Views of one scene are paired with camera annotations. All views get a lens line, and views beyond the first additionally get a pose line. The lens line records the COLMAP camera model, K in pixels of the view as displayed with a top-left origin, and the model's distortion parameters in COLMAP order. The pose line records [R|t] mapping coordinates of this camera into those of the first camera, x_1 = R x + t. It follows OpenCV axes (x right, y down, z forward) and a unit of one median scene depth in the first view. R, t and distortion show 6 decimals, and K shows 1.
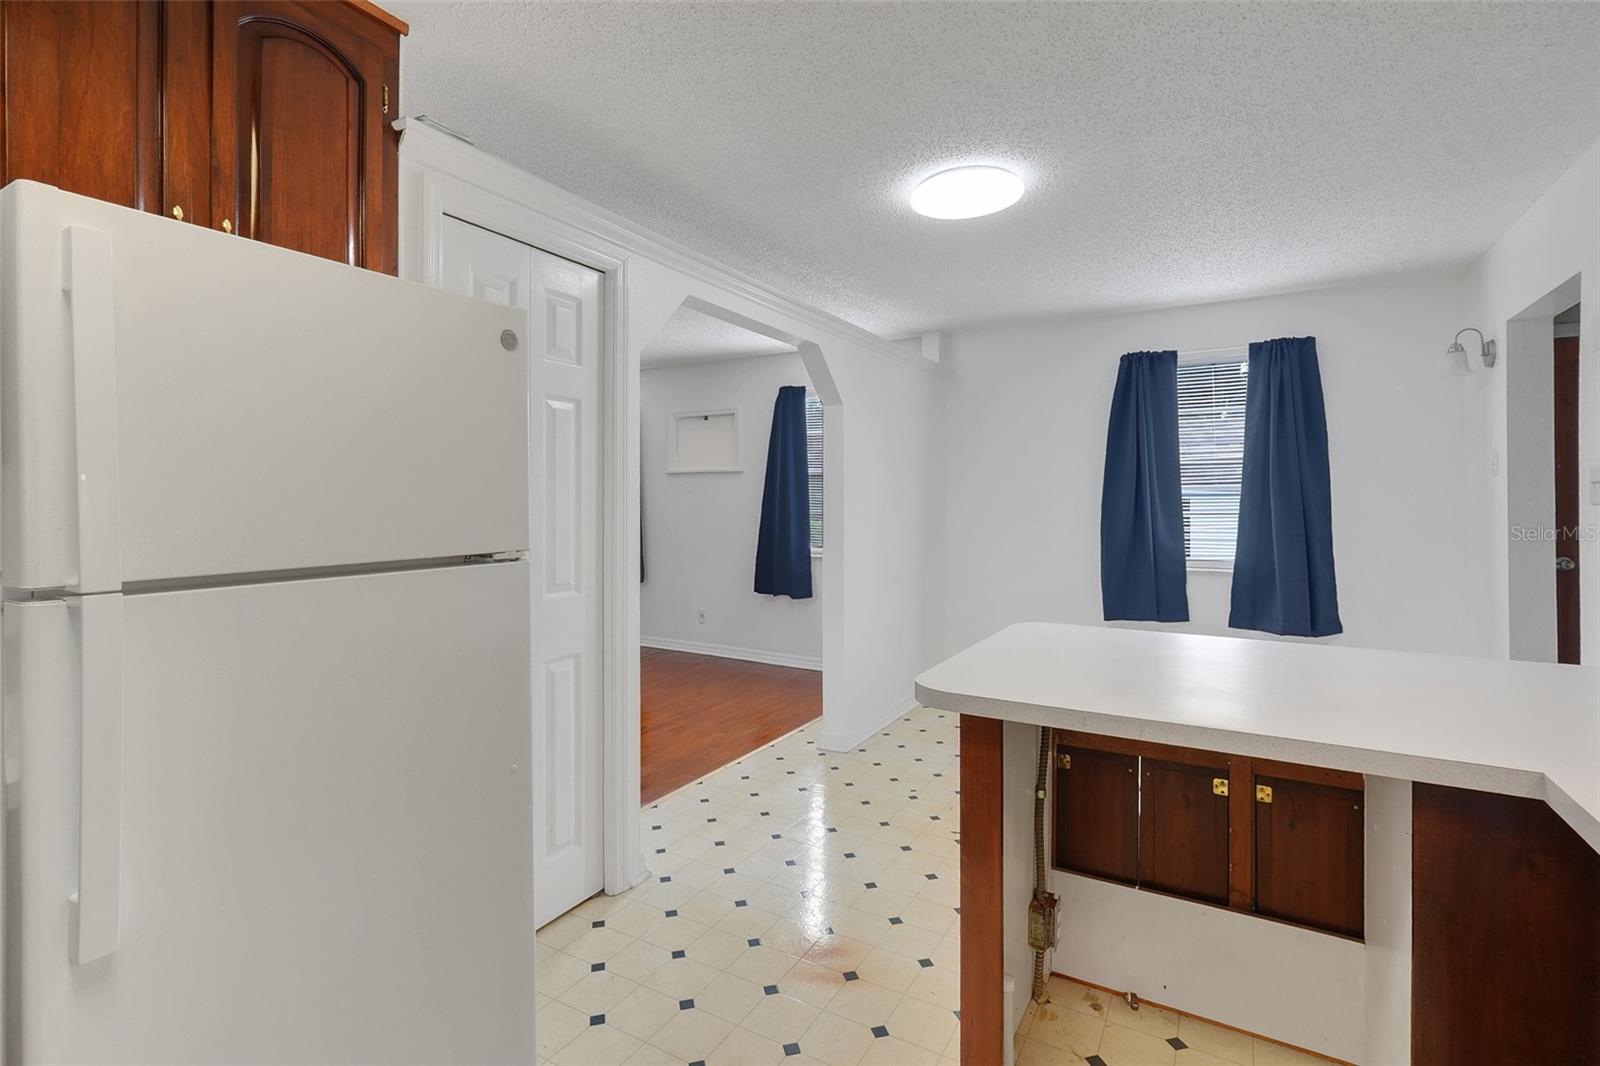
lens RADIAL K [[793.2, 0, 774.5], [0, 793.2, 502.6], [0, 0, 1]] dist [-0.001331, -0.000068]
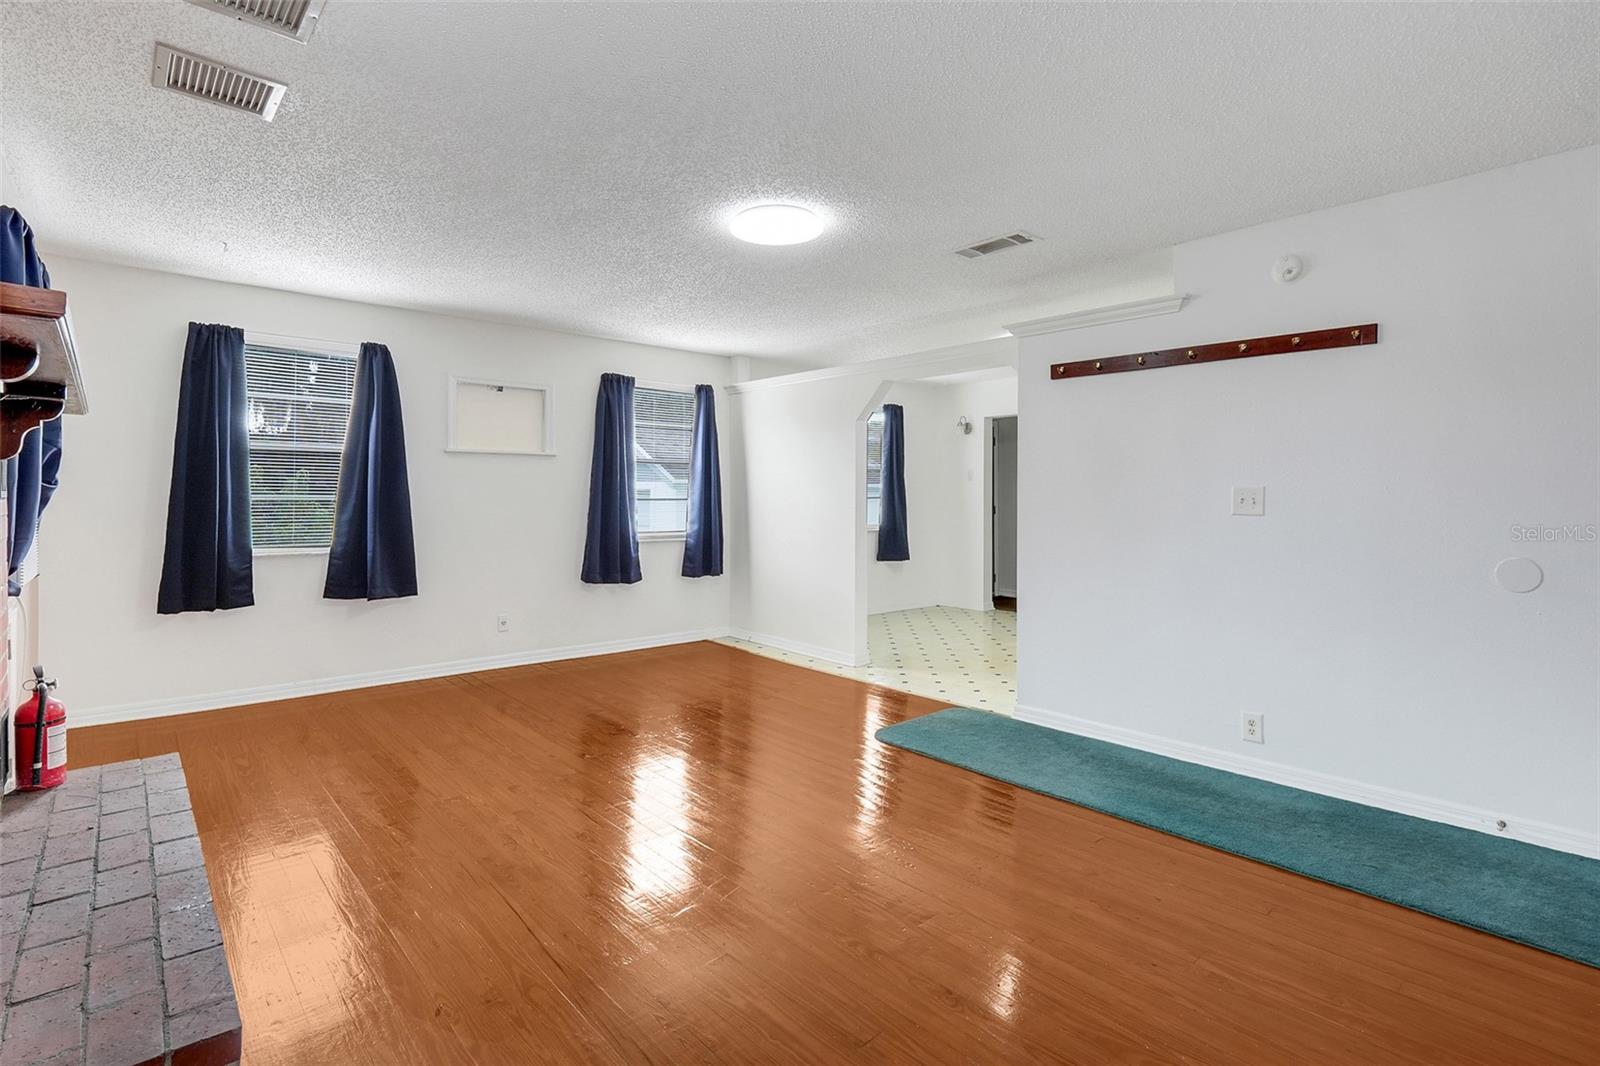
lens RADIAL K [[739.3, 0, 748.3], [0, 739.3, 490.4], [0, 0, 1]] dist [0.000863, 0.000072]
pose [[0.324147, -0.000817, 0.946006, -0.475926], [-0.009814, 0.999943, 0.004226, -0.002912], [-0.945956, -0.010654, 0.324120, 0.314603]]
